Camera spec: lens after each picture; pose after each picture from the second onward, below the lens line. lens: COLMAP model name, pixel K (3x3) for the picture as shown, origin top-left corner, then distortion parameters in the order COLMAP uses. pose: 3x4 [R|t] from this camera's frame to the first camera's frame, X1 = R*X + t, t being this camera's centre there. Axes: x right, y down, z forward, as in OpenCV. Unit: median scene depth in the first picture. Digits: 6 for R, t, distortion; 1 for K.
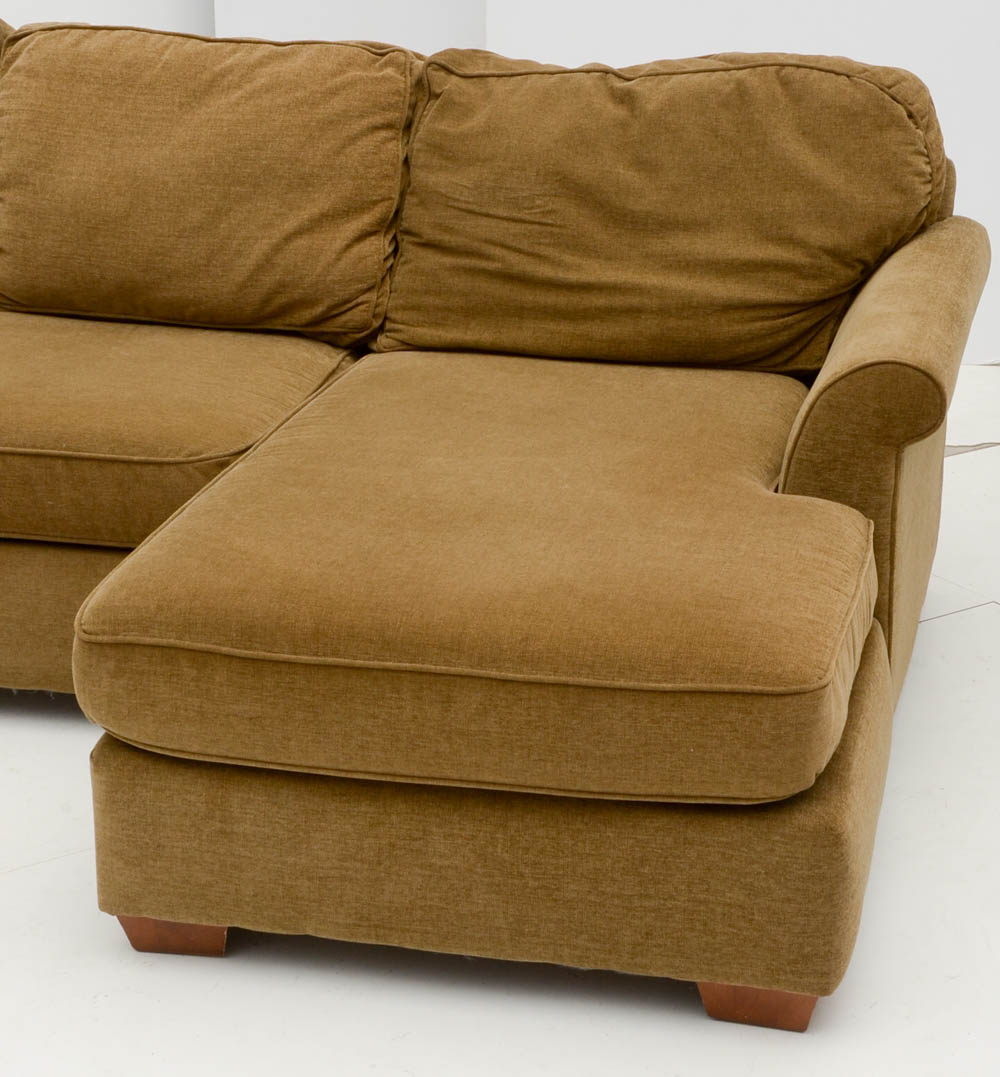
lens RADIAL K [[2458.8, 0, 562.8], [0, 2458.8, 418.3], [0, 0, 1]] dist [0.120494, 0.000000]
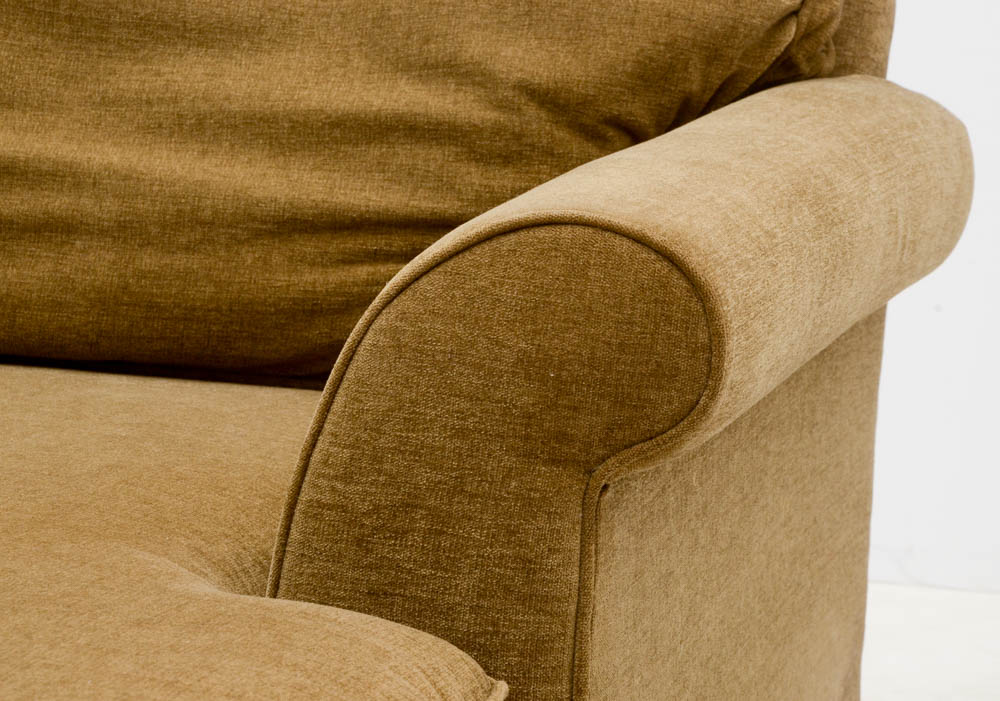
lens RADIAL K [[3440.0, 0, 505.5], [0, 3440.0, 348.6], [0, 0, 1]] dist [0.768551, 0.000000]
pose [[0.999009, 0.037985, -0.023177, 0.115017], [-0.041099, 0.987306, -0.153419, 0.059253], [0.017055, 0.154220, 0.987889, 0.440839]]
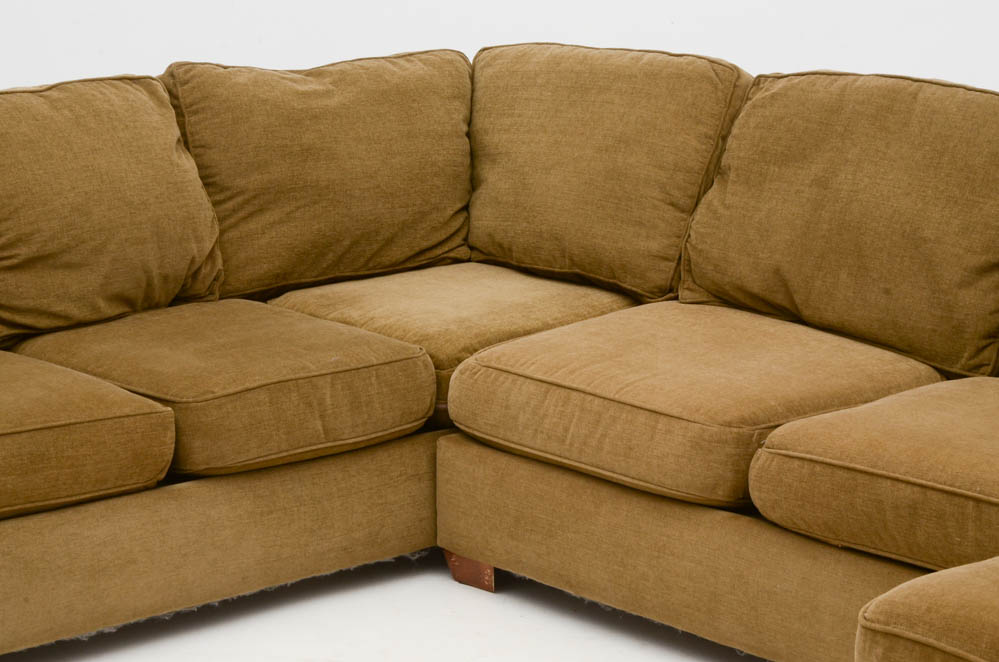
lens RADIAL K [[2584.9, 0, 493.9], [0, 2584.9, 328.6], [0, 0, 1]] dist [0.660667, 0.000000]
pose [[0.823497, 0.124315, -0.553532, 0.235231], [-0.182774, 0.981810, -0.051415, 0.037221], [0.537072, 0.143512, 0.831239, -0.078300]]
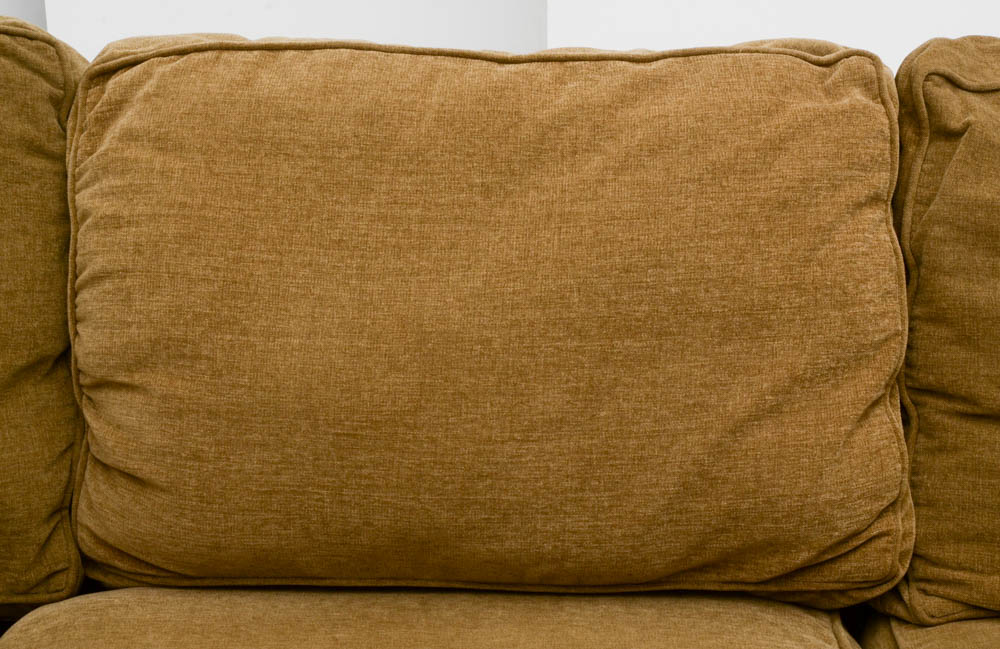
lens RADIAL K [[2423.5, 0, 506.3], [0, 2423.5, 318.2], [0, 0, 1]] dist [0.518196, 0.000000]
pose [[0.974163, -0.092038, 0.206240, -0.273268], [0.083525, 0.995269, 0.049631, -0.130418], [-0.209832, -0.031122, 0.977242, 0.503852]]
